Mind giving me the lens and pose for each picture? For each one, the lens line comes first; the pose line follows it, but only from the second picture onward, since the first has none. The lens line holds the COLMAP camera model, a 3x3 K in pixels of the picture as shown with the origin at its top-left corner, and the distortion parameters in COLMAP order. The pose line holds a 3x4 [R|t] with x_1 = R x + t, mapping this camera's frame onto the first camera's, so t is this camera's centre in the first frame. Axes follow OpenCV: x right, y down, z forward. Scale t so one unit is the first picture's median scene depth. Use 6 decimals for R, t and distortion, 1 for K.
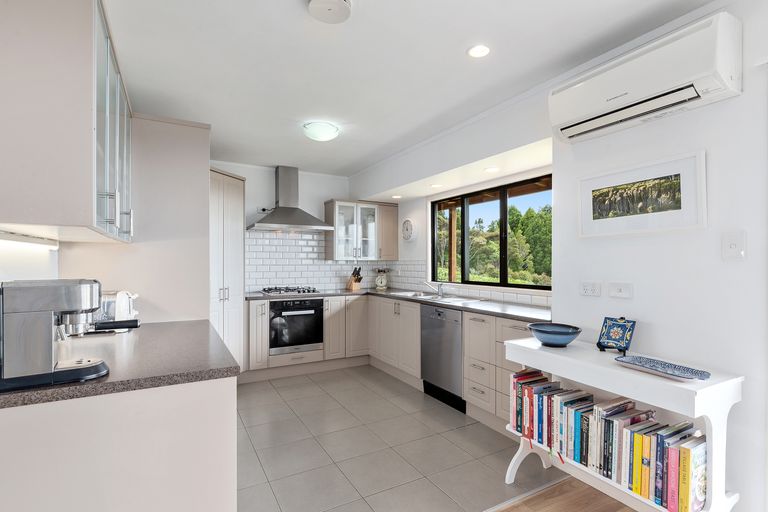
lens RADIAL K [[378.4, 0, 383.1], [0, 378.4, 260.4], [0, 0, 1]] dist [-0.001610, -0.000214]
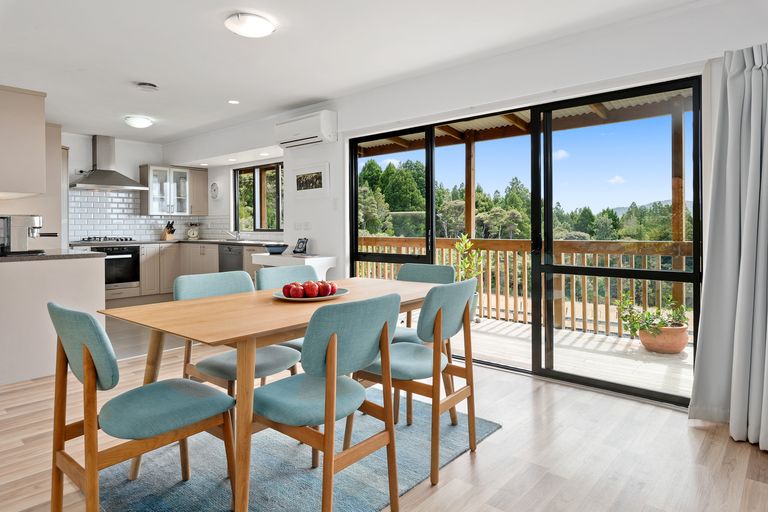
lens RADIAL K [[467.3, 0, 392.3], [0, 467.3, 223.9], [0, 0, 1]] dist [0.000239, 0.002028]
pose [[0.937300, -0.006924, 0.348456, 0.077686], [0.006131, 0.999975, 0.003380, 0.027954], [-0.348471, -0.001032, 0.937319, -0.662090]]
